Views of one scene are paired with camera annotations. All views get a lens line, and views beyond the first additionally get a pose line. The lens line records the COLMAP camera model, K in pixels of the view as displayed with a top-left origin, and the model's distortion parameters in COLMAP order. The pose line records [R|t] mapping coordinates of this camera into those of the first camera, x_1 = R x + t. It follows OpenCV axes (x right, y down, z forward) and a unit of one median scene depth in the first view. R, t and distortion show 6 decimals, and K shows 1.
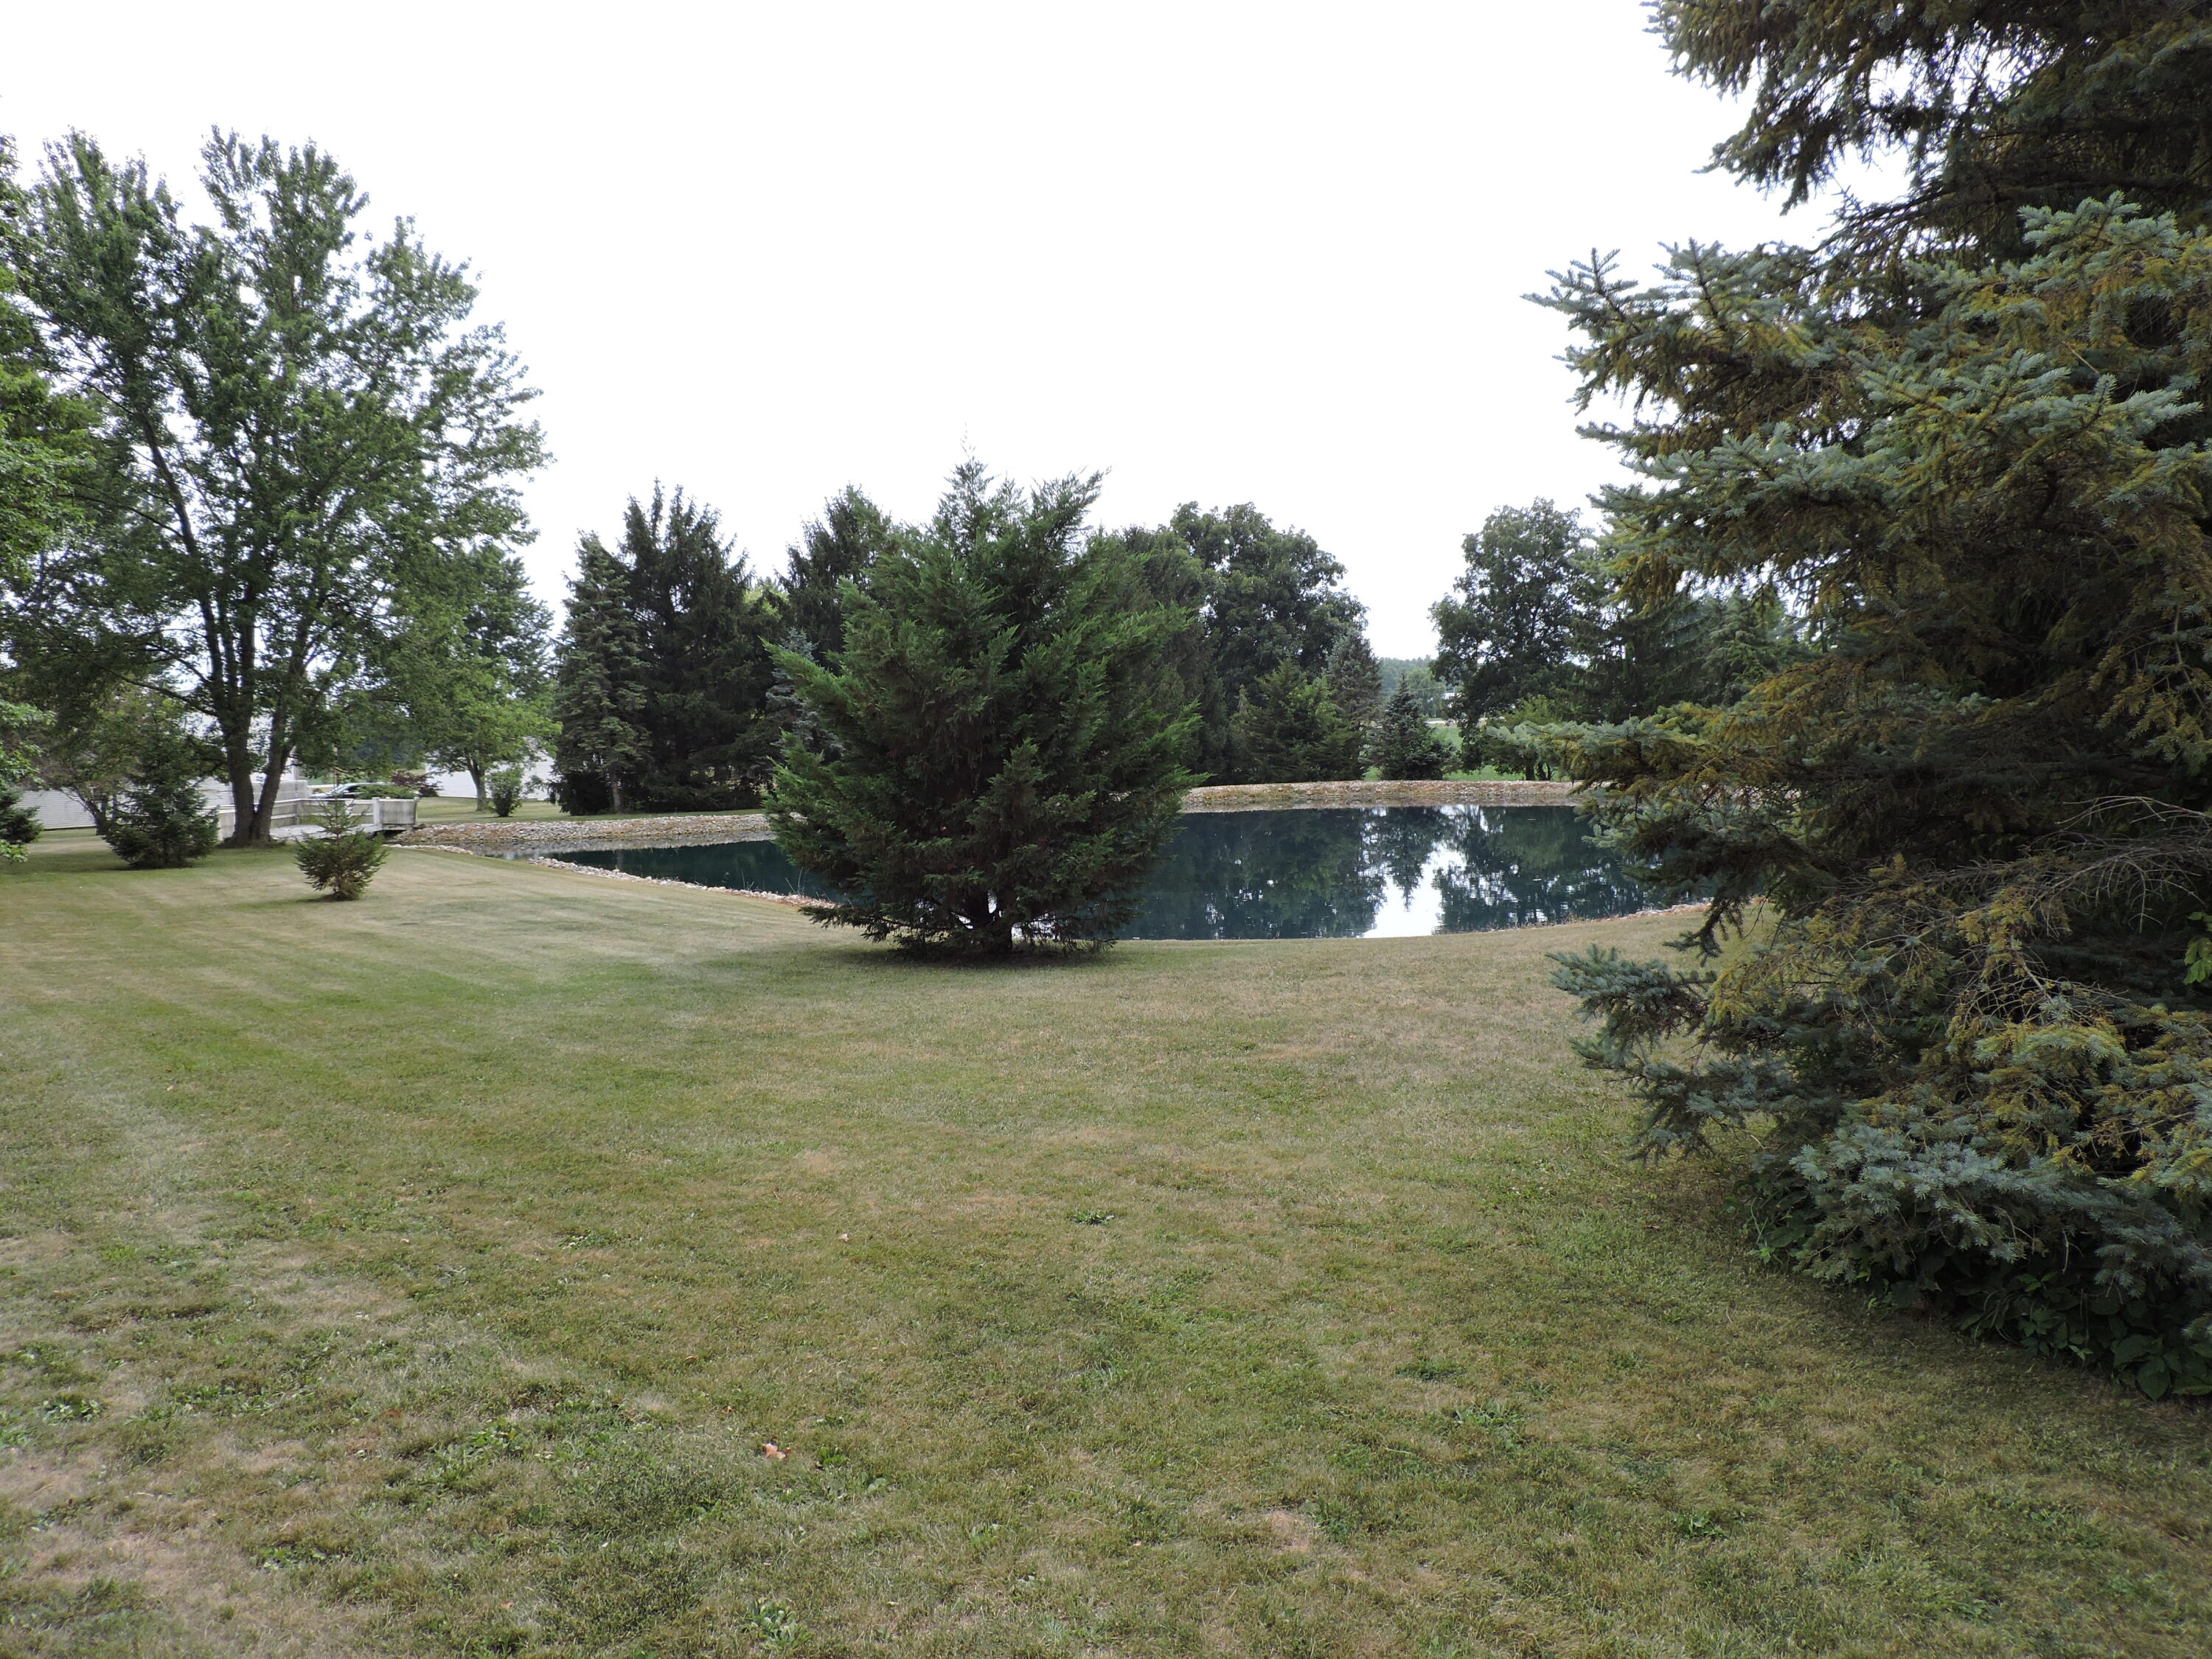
lens RADIAL K [[1567.7, 0, 1106.0], [0, 1567.7, 829.5], [0, 0, 1]] dist [-0.004228, -0.004671]
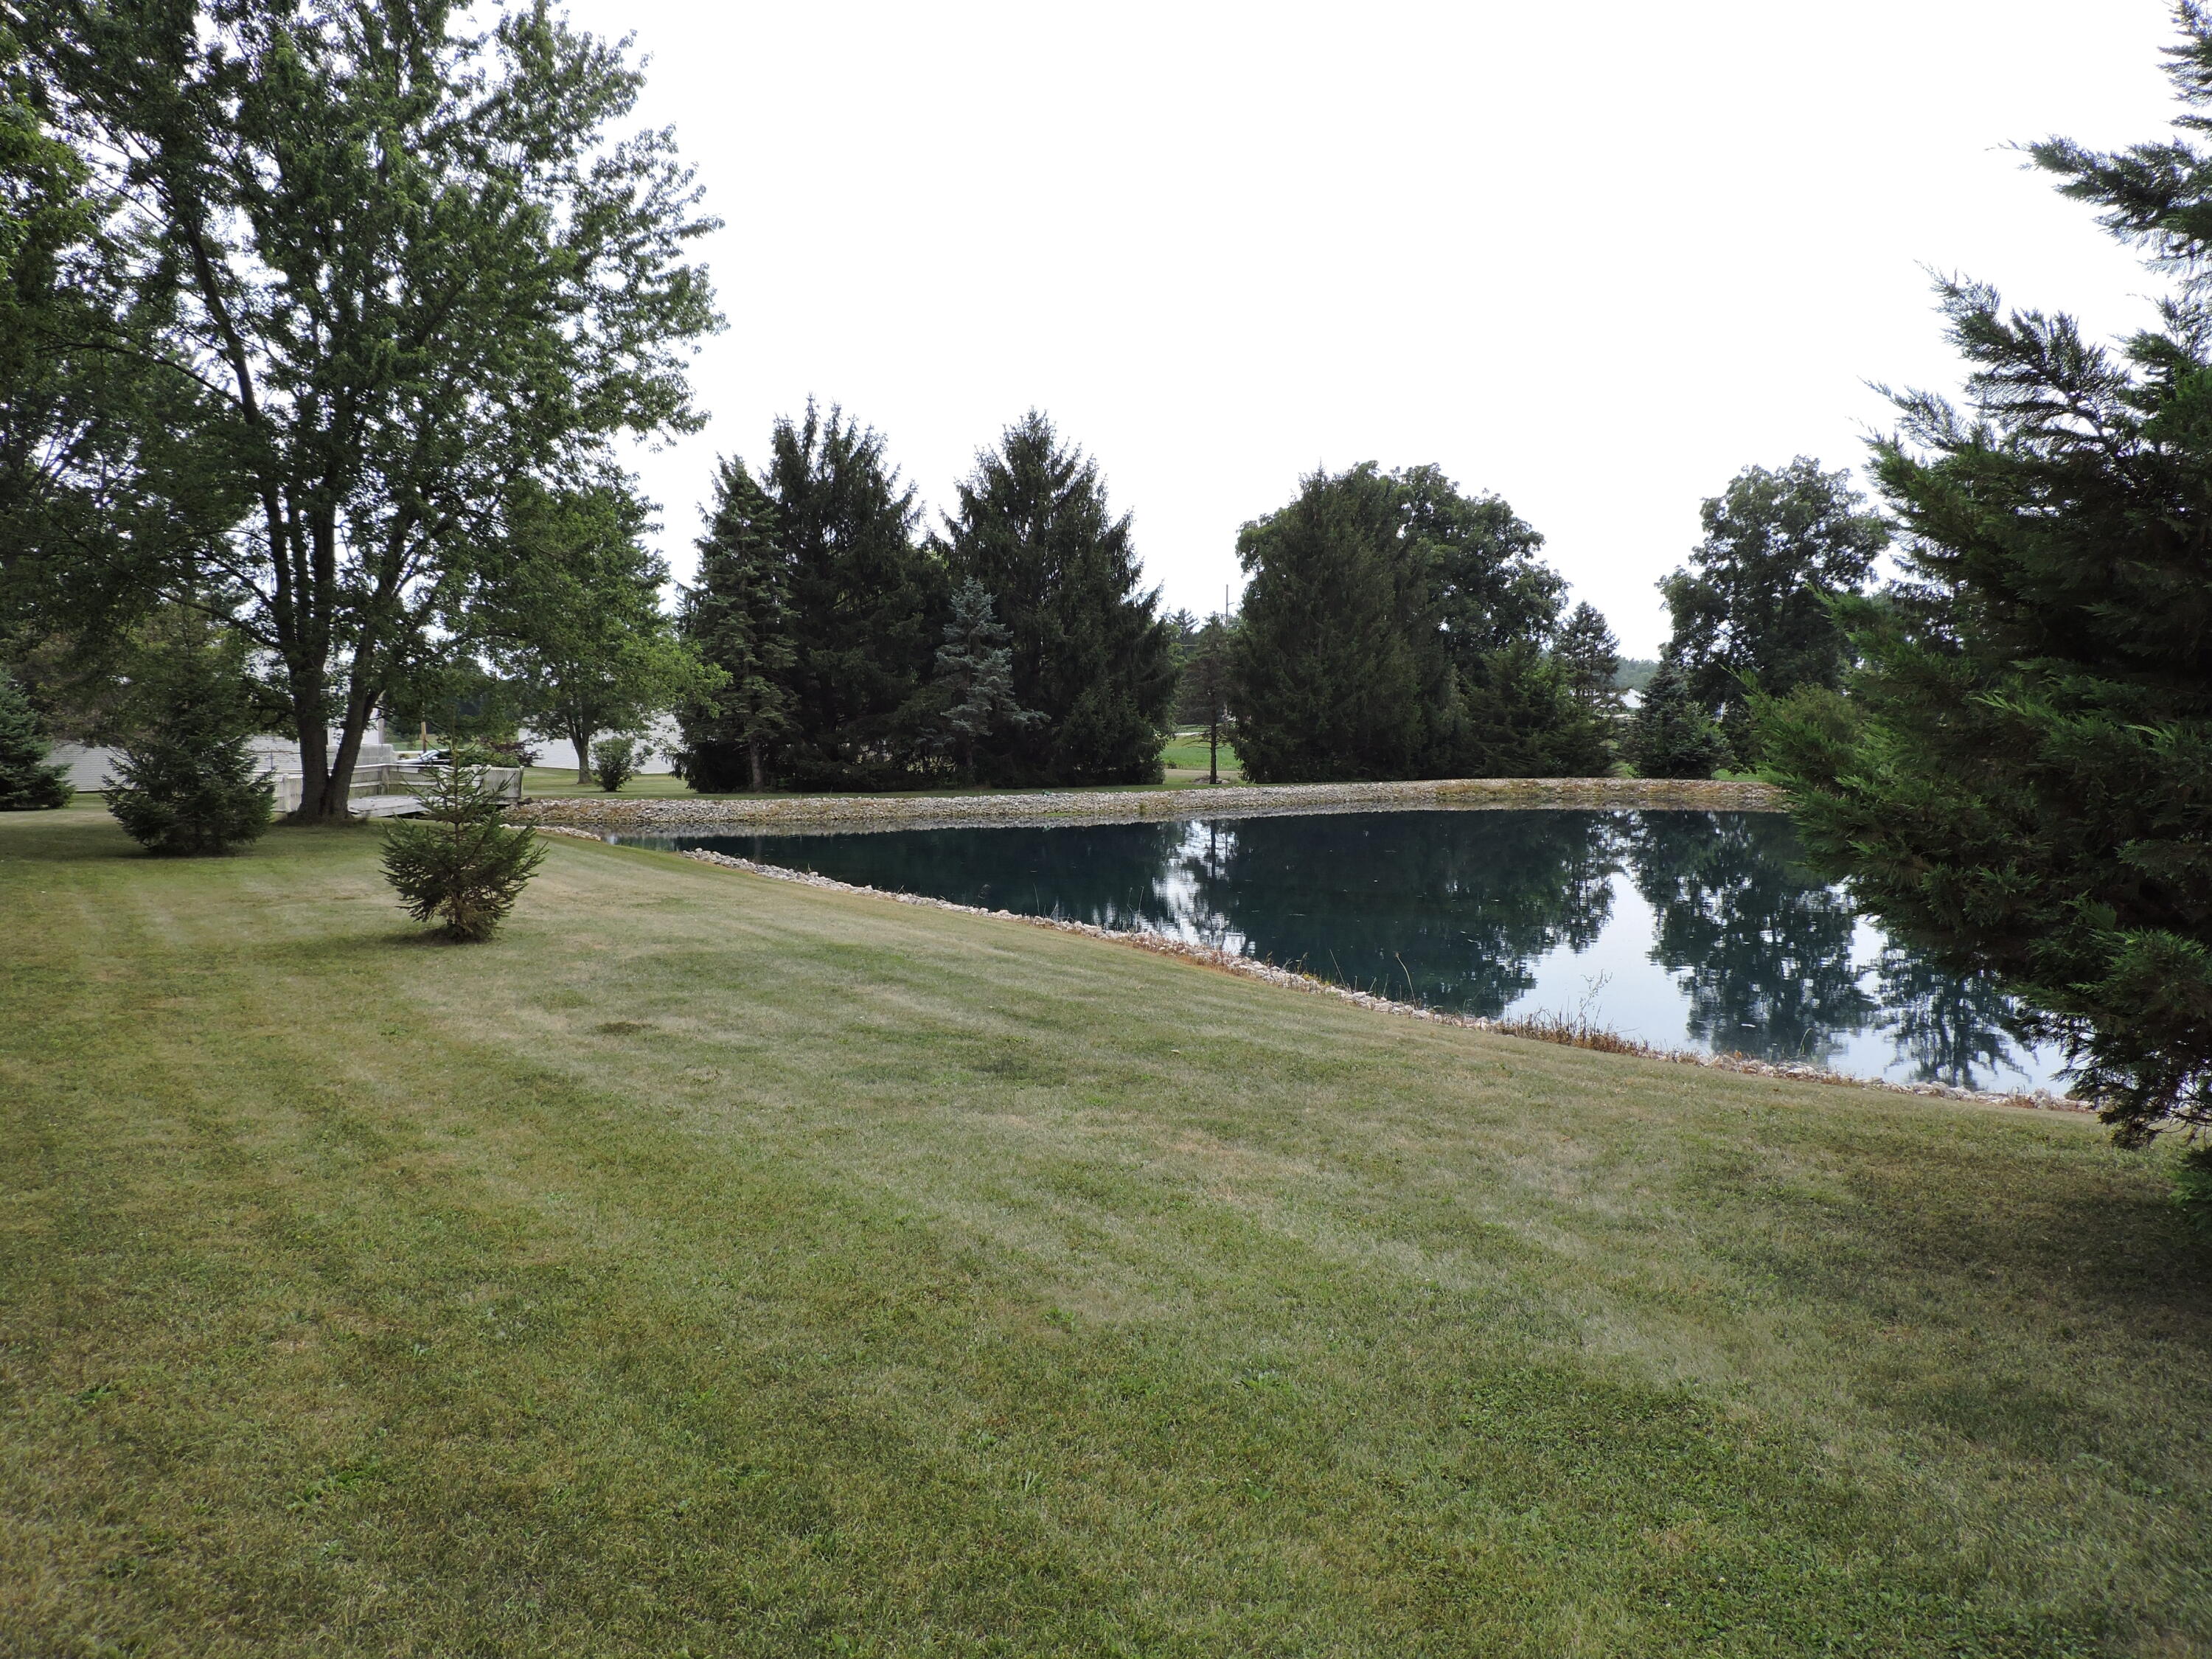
lens RADIAL K [[1558.6, 0, 1106.0], [0, 1558.6, 829.5], [0, 0, 1]] dist [-0.008438, 0.001035]
pose [[0.998770, 0.029611, -0.039775, -0.089103], [-0.029315, 0.999538, 0.008025, -0.002293], [0.039994, -0.006849, 0.999176, 0.170209]]
